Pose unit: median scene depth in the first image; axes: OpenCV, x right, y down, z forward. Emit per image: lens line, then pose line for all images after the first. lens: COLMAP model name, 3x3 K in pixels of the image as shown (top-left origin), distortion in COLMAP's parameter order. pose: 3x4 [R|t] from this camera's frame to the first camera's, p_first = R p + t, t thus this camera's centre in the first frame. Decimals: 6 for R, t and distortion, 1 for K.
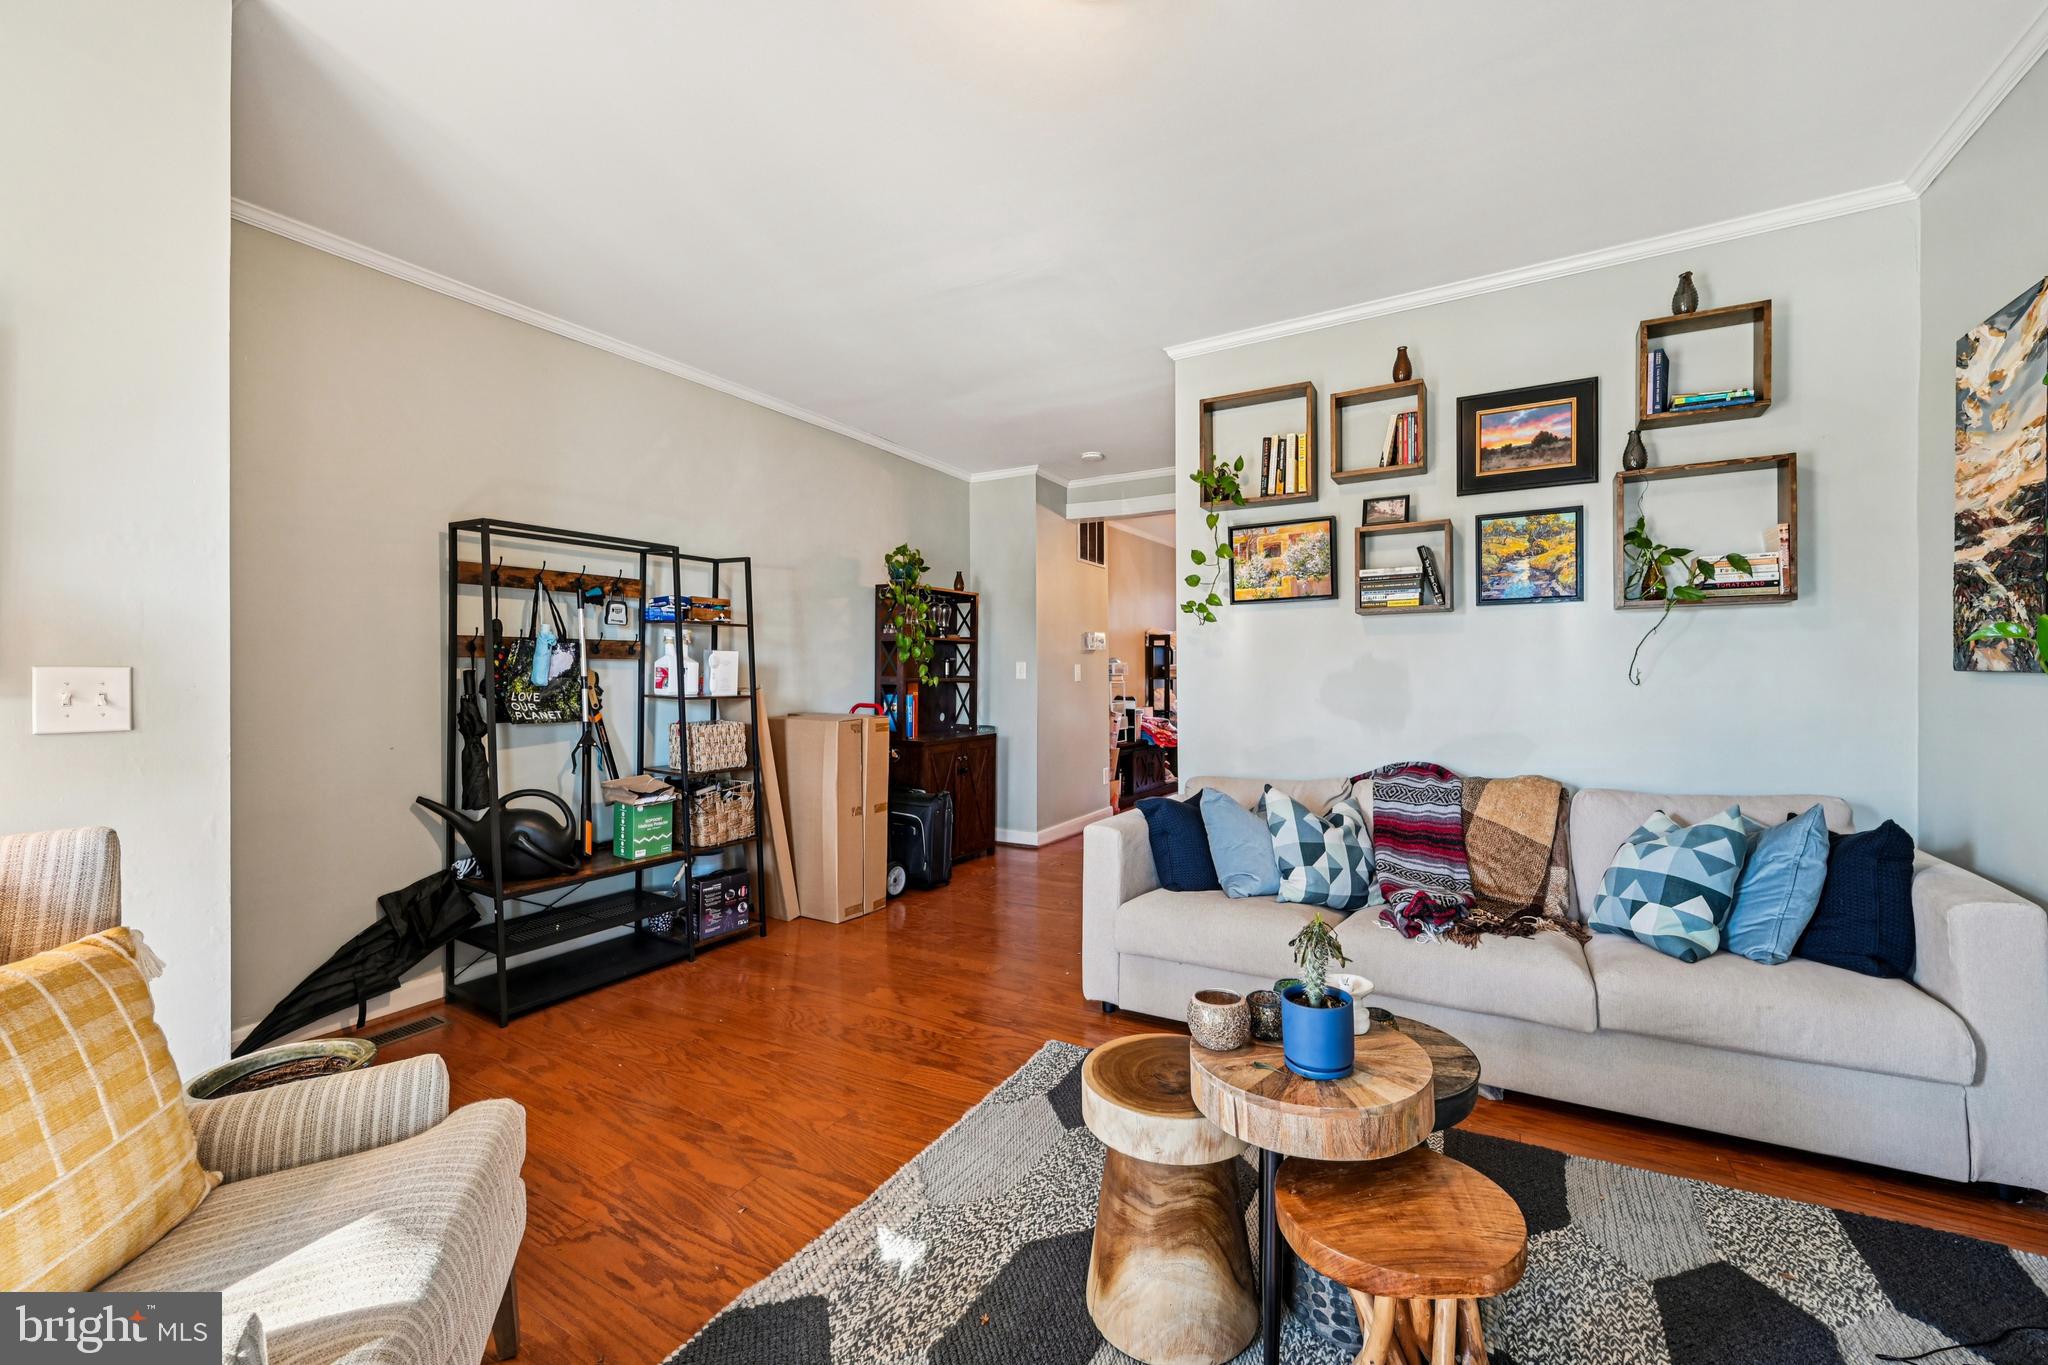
lens RADIAL K [[827.7, 0, 1047.4], [0, 827.7, 677.7], [0, 0, 1]] dist [-0.002115, -0.000263]
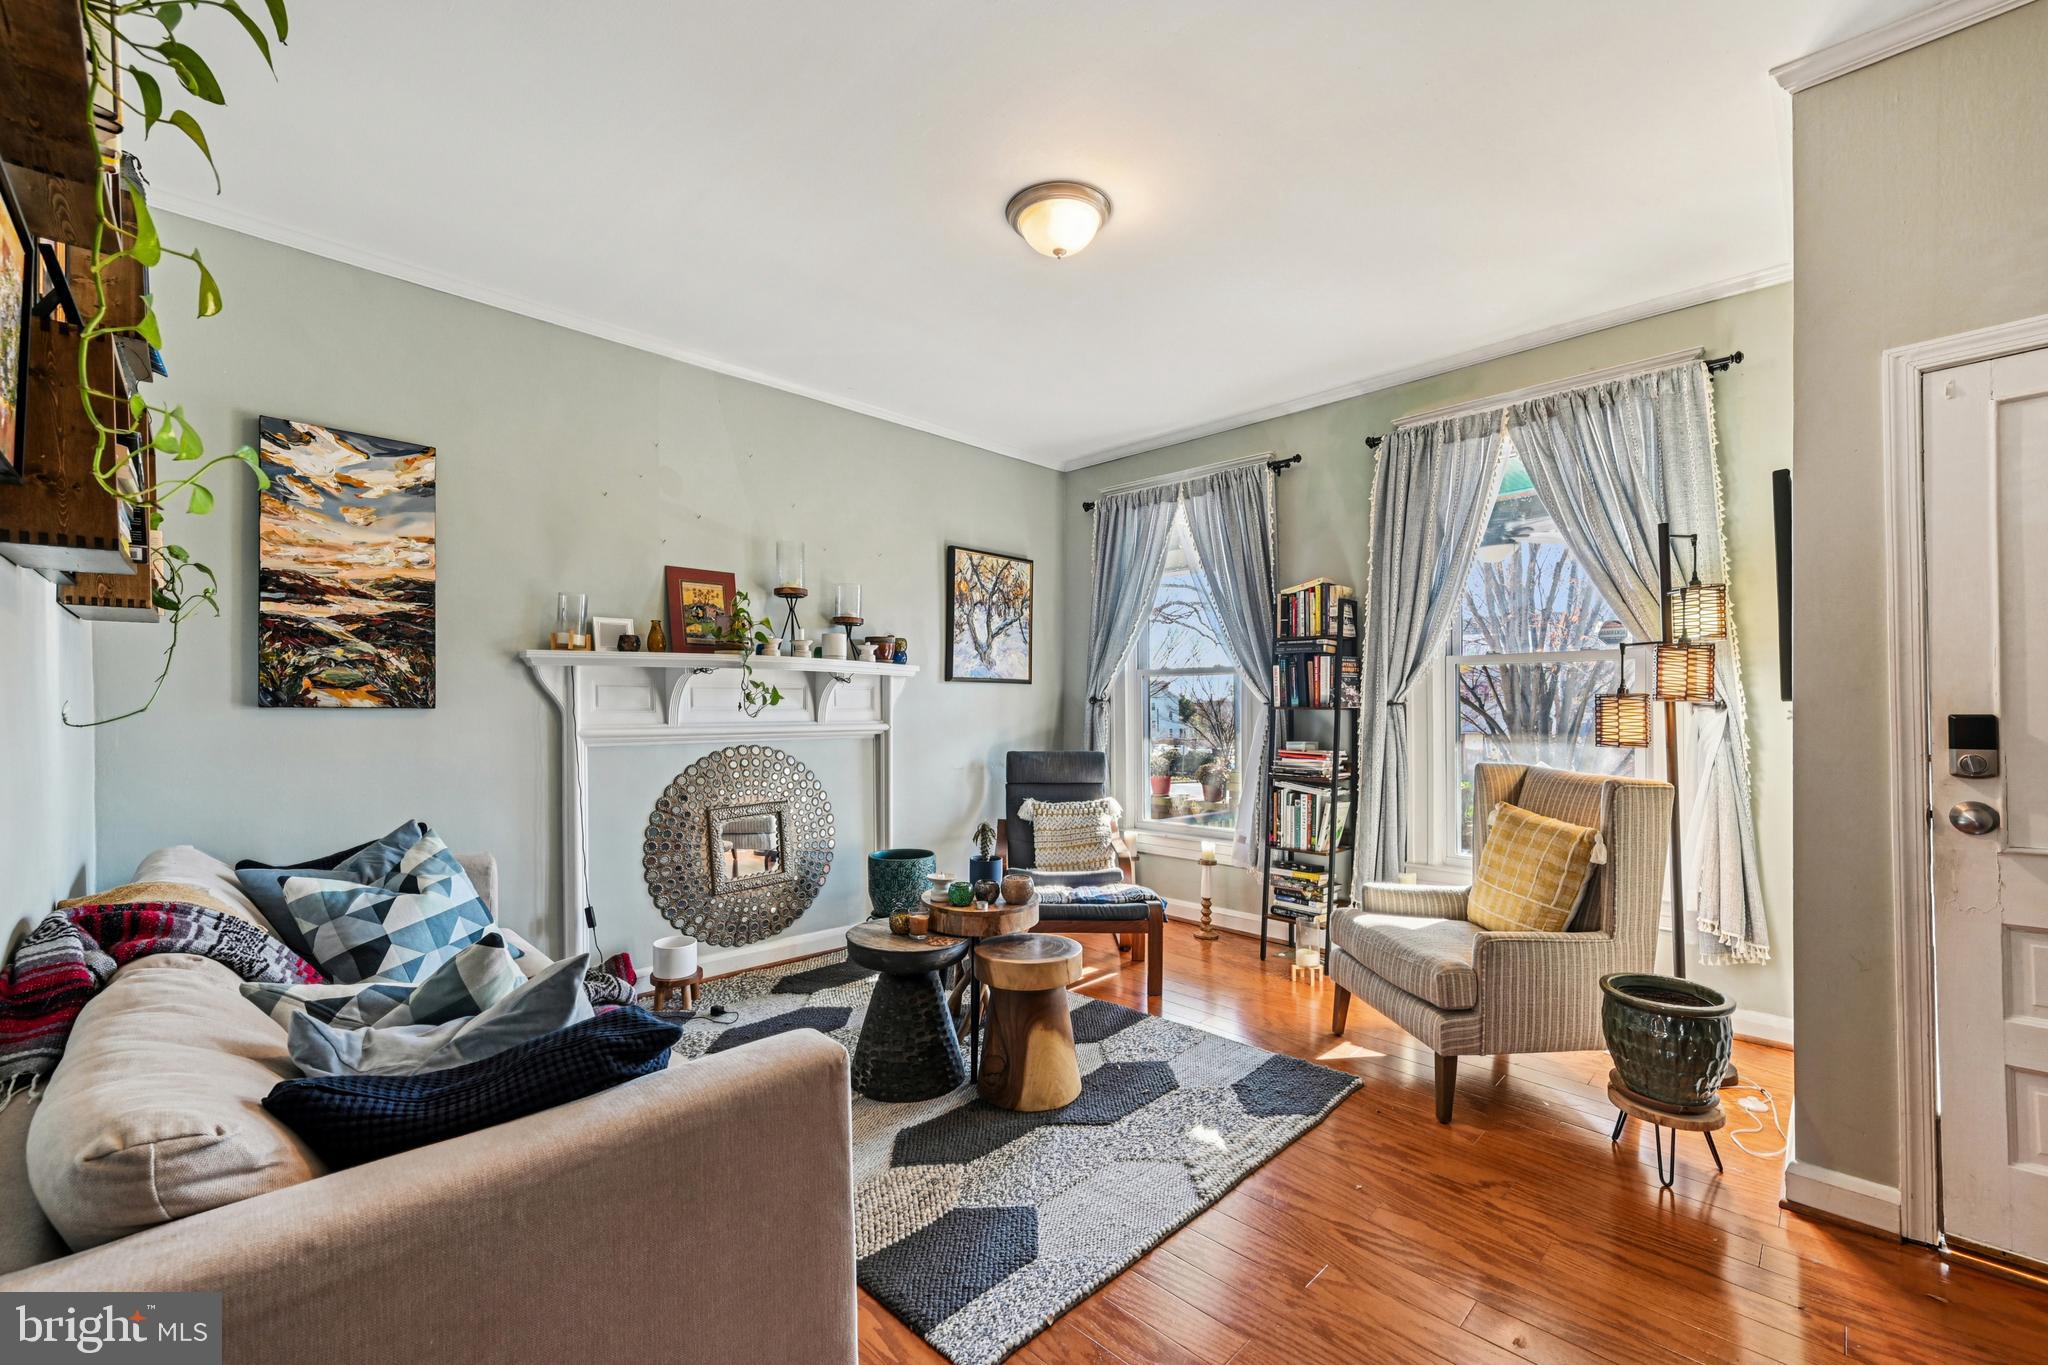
lens RADIAL K [[851.1, 0, 1023.3], [0, 851.1, 705.1], [0, 0, 1]] dist [0.001286, -0.000107]
pose [[-0.963417, 0.012163, 0.267731, -0.157809], [0.012545, 0.999921, -0.000284, 0.001393], [-0.267713, 0.003085, -0.963494, 1.395461]]
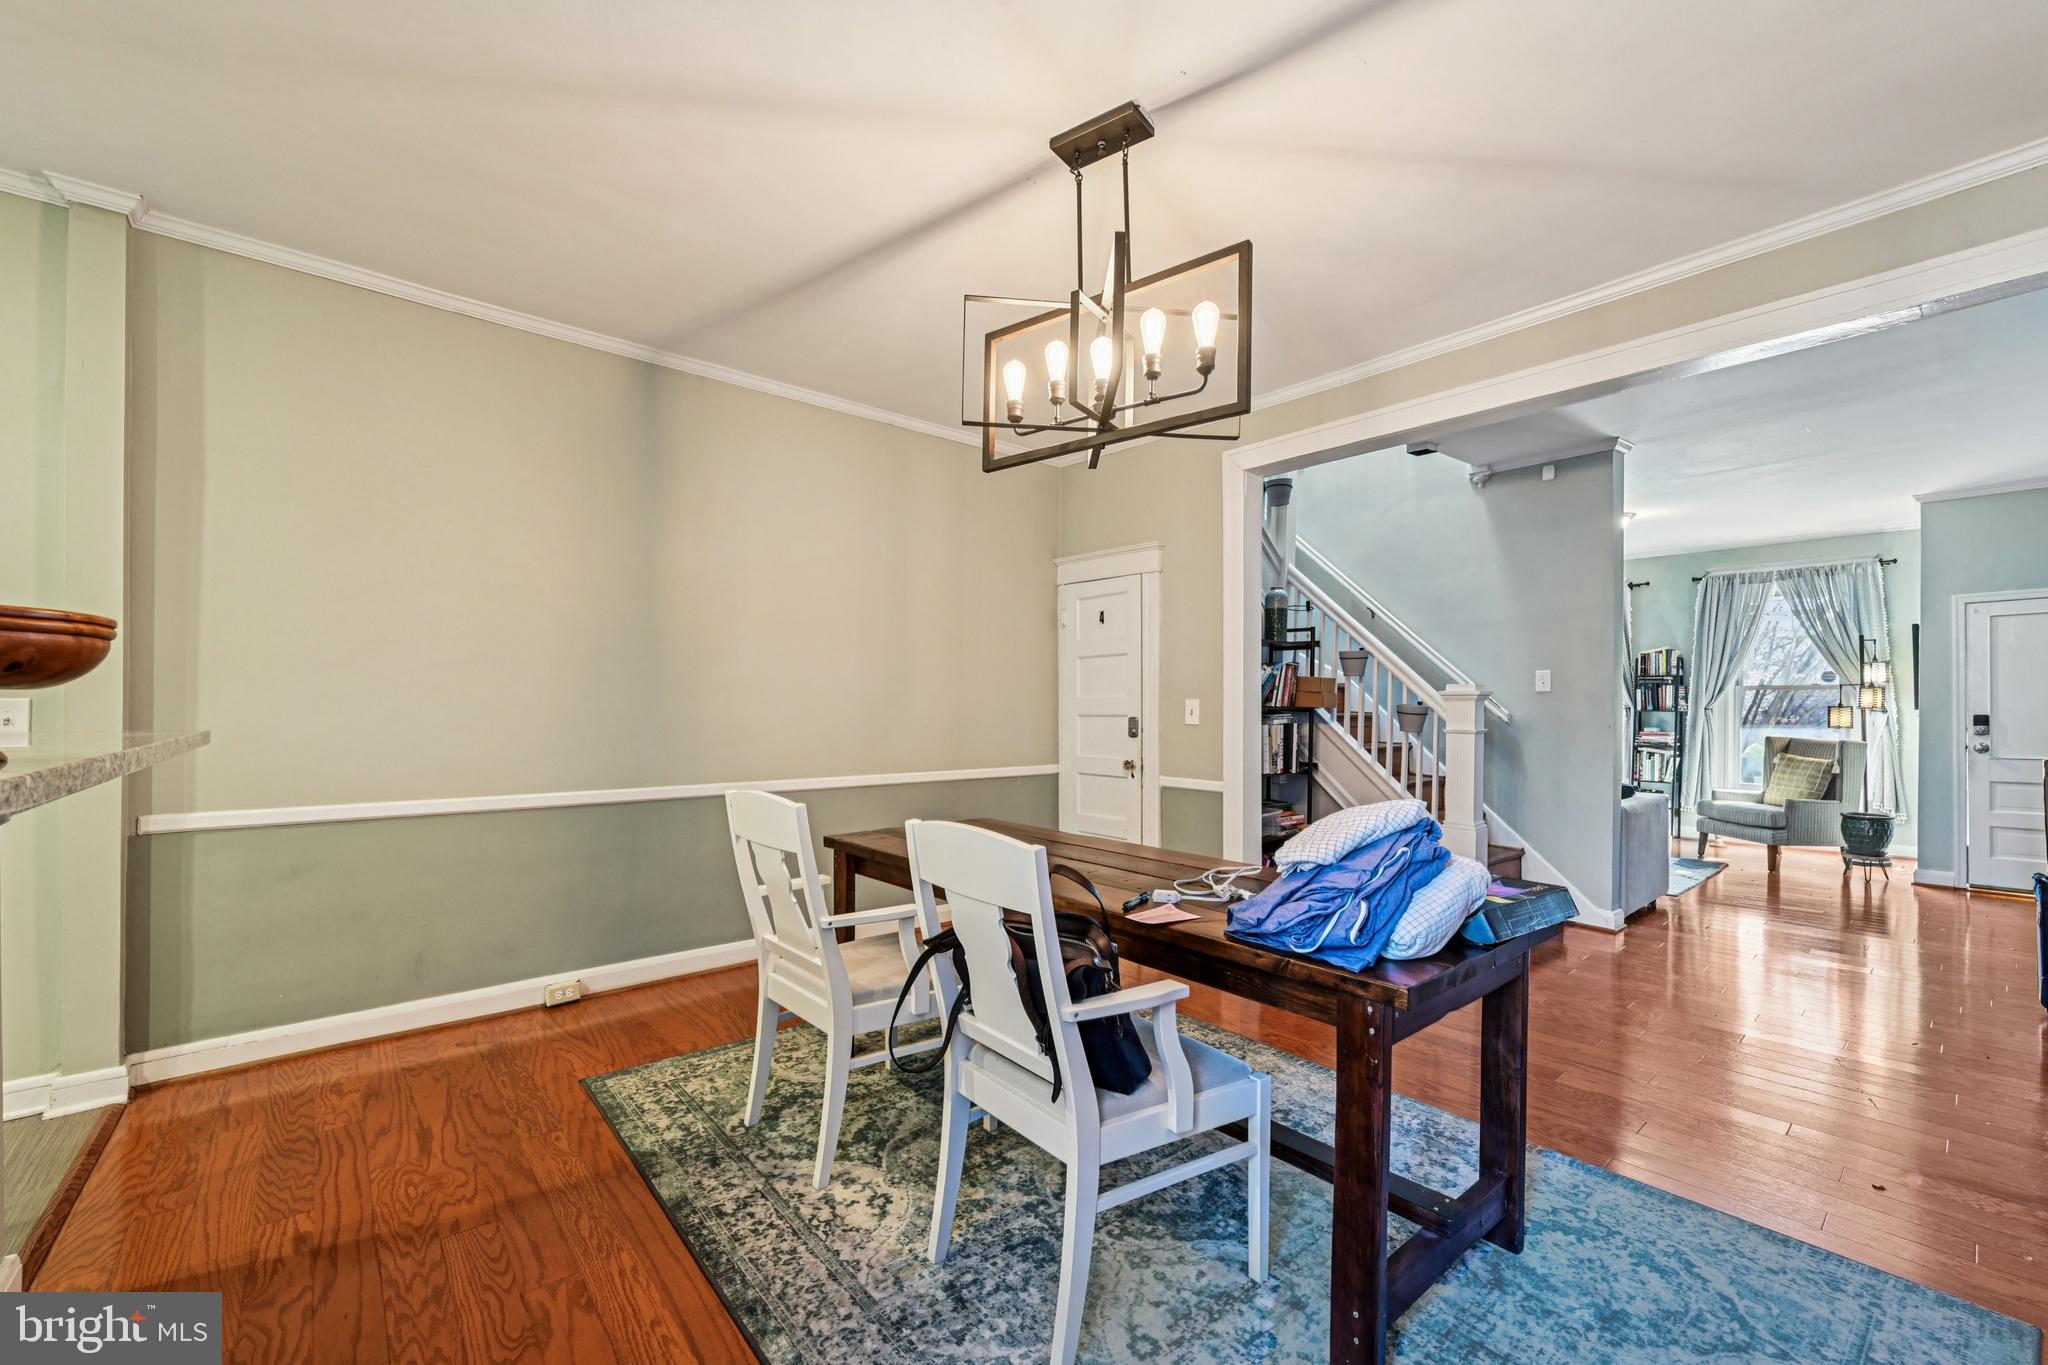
lens RADIAL K [[830.7, 0, 1039.6], [0, 830.7, 709.0], [0, 0, 1]] dist [-0.000669, 0.000314]
pose [[-0.939280, 0.004864, 0.343117, 0.677203], [0.006749, 0.999968, 0.004300, -0.018735], [-0.343085, 0.006355, -0.939283, 3.064703]]
